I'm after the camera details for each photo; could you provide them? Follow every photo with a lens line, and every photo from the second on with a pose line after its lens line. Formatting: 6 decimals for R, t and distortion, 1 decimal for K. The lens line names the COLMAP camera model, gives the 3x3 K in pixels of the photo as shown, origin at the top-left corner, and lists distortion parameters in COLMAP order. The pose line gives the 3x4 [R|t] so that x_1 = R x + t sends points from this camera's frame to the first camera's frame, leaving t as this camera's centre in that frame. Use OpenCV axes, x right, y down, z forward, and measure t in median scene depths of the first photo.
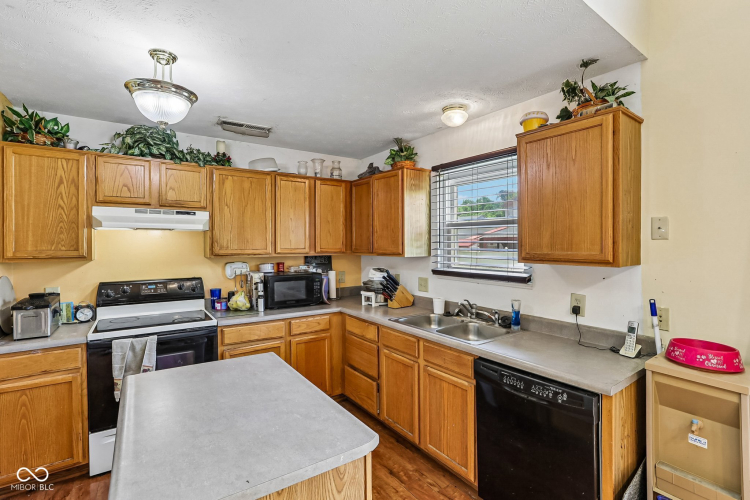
lens RADIAL K [[348.3, 0, 370.8], [0, 348.3, 246.8], [0, 0, 1]] dist [-0.033508, 0.012124]
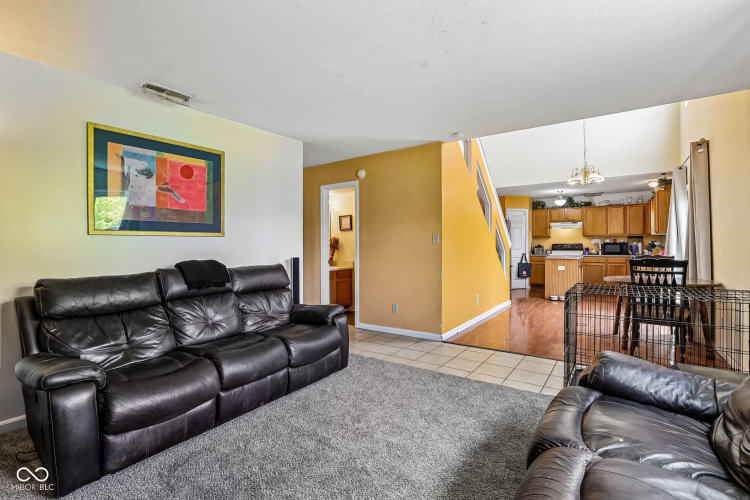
lens RADIAL K [[349.9, 0, 376.7], [0, 349.9, 242.8], [0, 0, 1]] dist [-0.060932, 0.038365]
pose [[0.345544, -0.001680, -0.938401, 1.871356], [-0.003835, 0.999988, -0.003202, 0.108577], [0.938395, 0.004705, 0.345533, -1.886324]]
